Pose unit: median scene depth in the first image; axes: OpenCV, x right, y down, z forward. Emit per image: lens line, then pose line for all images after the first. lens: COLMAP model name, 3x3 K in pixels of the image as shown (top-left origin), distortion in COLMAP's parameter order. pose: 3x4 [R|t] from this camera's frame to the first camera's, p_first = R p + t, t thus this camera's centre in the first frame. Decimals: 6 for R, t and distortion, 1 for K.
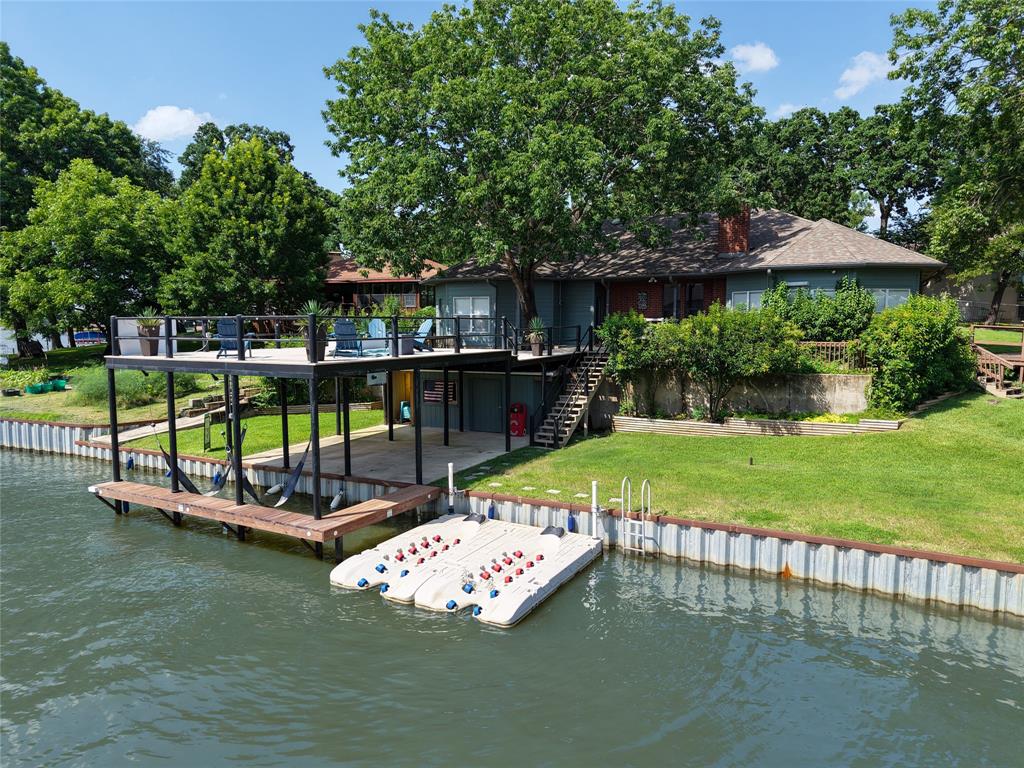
lens RADIAL K [[696.5, 0, 512.0], [0, 696.5, 384.0], [0, 0, 1]] dist [0.030413, -0.003011]
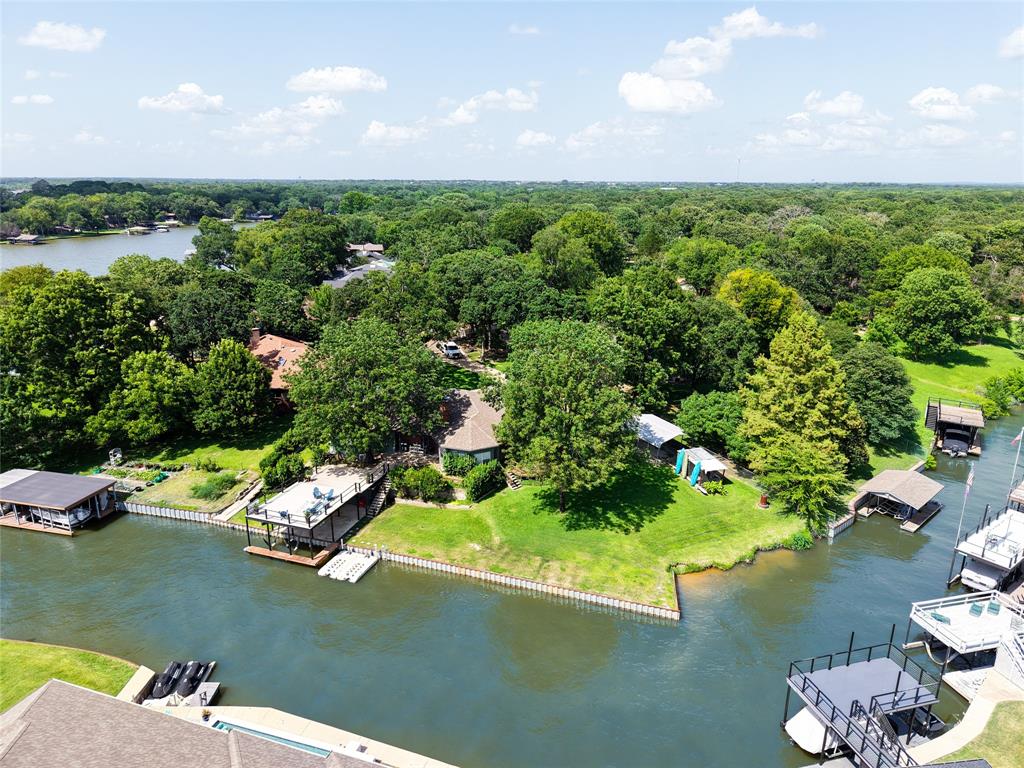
lens RADIAL K [[696.5, 0, 512.0], [0, 696.5, 384.0], [0, 0, 1]] dist [0.030413, -0.003011]
pose [[0.985963, -0.045744, 0.160575, 0.207891], [0.014092, 0.981105, 0.192961, -1.163624], [-0.166368, -0.187989, 0.967978, -2.207908]]
